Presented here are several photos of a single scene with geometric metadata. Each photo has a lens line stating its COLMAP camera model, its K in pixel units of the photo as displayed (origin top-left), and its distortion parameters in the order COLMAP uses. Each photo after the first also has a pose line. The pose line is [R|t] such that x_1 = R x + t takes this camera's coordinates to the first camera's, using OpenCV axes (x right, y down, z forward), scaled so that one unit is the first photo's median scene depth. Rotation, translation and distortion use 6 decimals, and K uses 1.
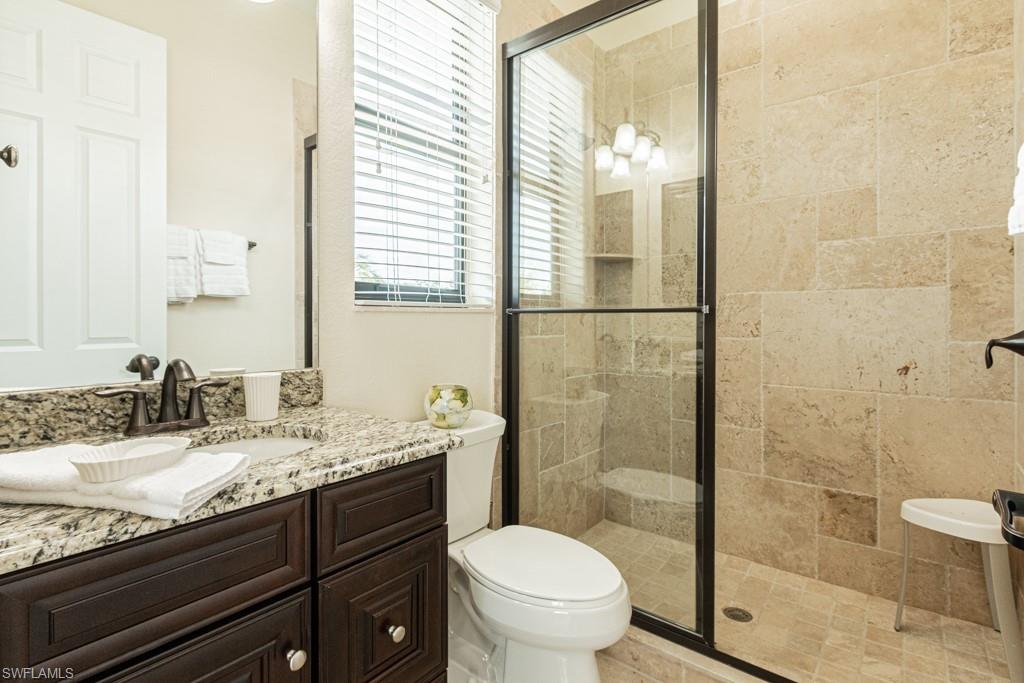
lens RADIAL K [[488.6, 0, 514.3], [0, 488.6, 329.5], [0, 0, 1]] dist [-0.001219, -0.000138]
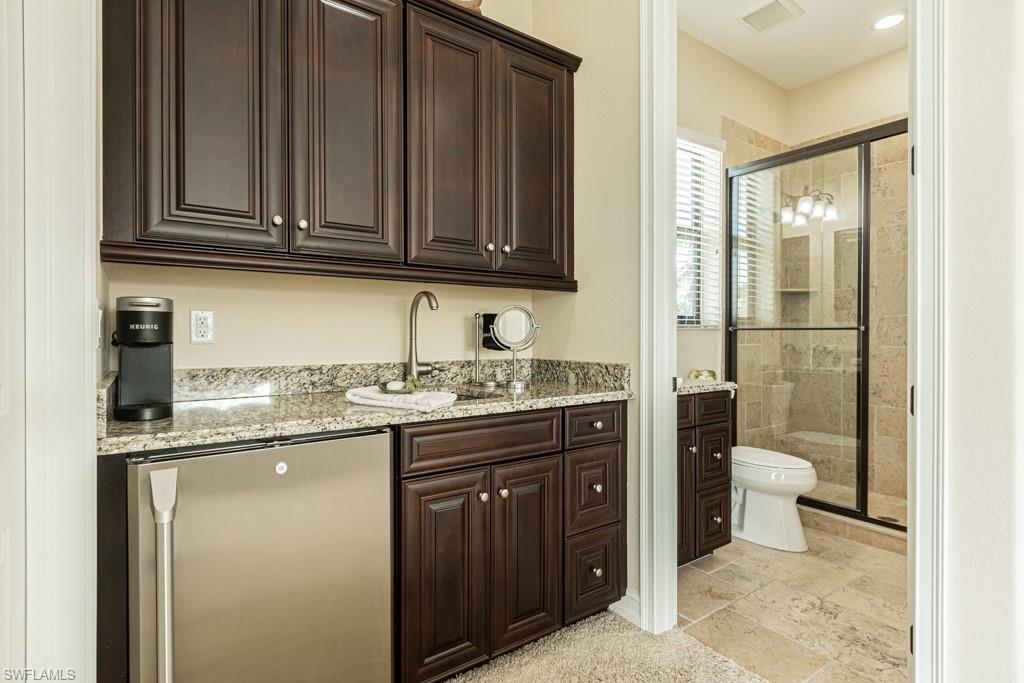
lens RADIAL K [[495.8, 0, 512.0], [0, 495.8, 341.5], [0, 0, 1]] dist [0.000914, -0.000789]
pose [[0.960442, 0.001928, -0.278472, -0.205614], [-0.002810, 0.999992, -0.002767, 0.009839], [0.278464, 0.003440, 0.960440, -0.676368]]
